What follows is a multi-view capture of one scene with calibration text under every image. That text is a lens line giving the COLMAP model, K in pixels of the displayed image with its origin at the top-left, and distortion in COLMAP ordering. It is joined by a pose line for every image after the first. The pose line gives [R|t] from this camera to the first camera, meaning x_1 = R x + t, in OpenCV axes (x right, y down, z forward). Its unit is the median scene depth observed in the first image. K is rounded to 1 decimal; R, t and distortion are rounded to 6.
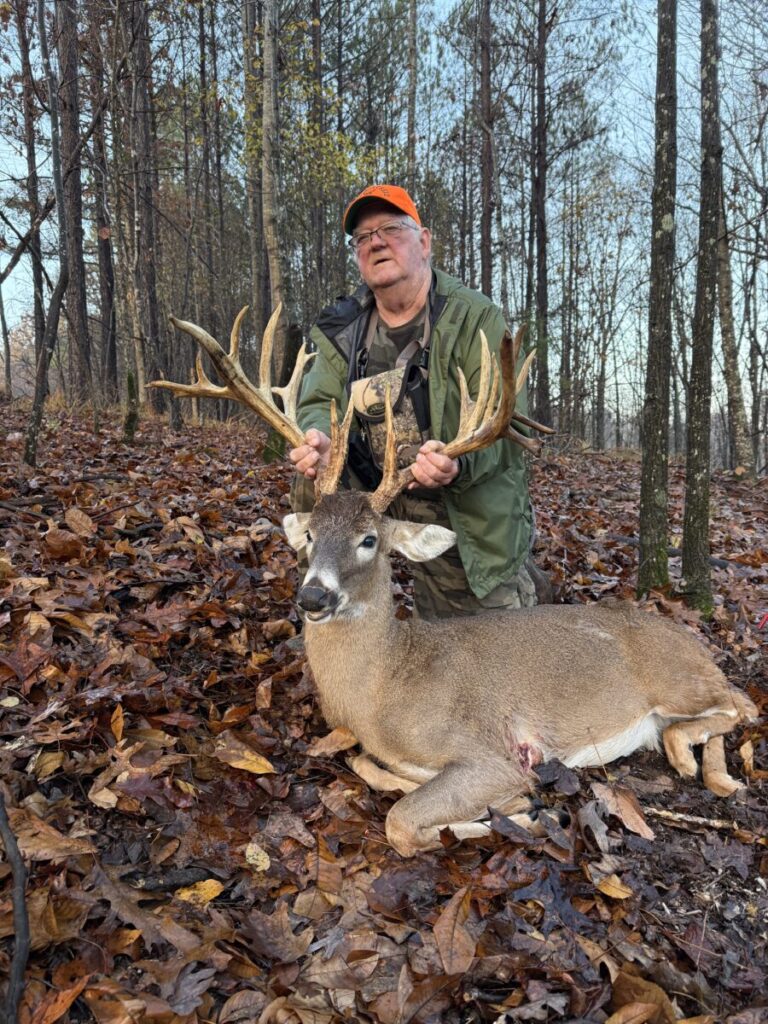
lens RADIAL K [[719.0, 0, 386.9], [0, 719.0, 570.1], [0, 0, 1]] dist [0.047330, -0.046166]
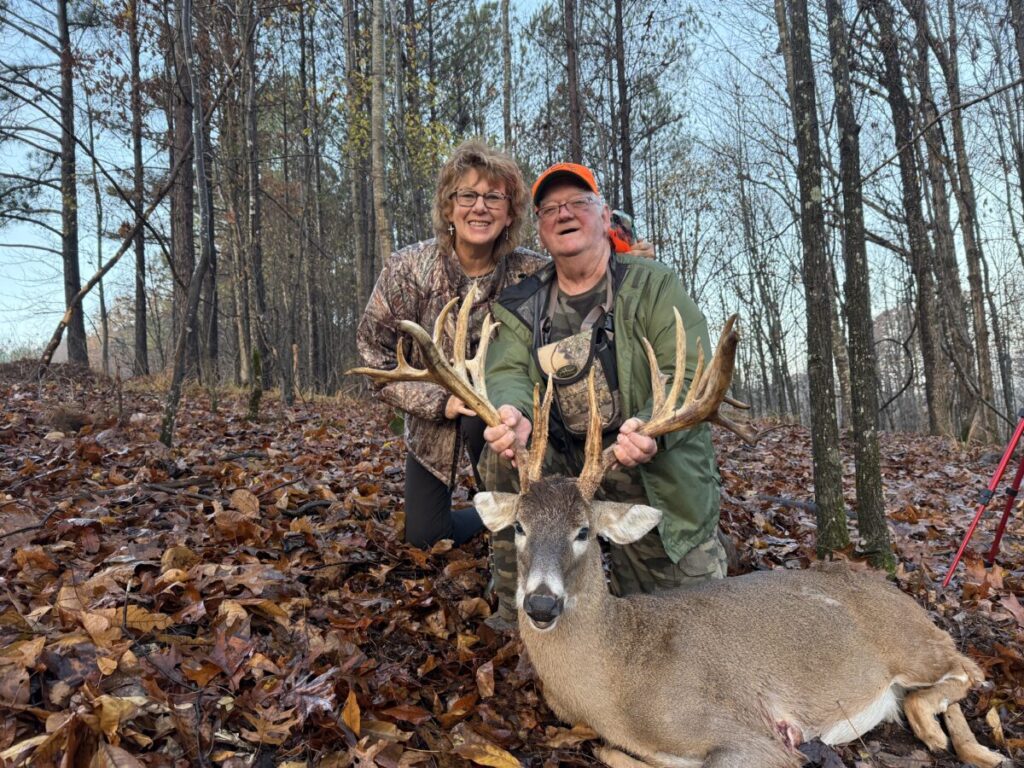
lens RADIAL K [[738.2, 0, 491.4], [0, 738.2, 441.0], [0, 0, 1]] dist [0.003308, -0.007722]
pose [[0.998618, -0.033019, 0.040879, -0.130330], [0.038228, 0.990242, -0.134011, -0.003348], [-0.036055, 0.135388, 0.990136, 0.015971]]
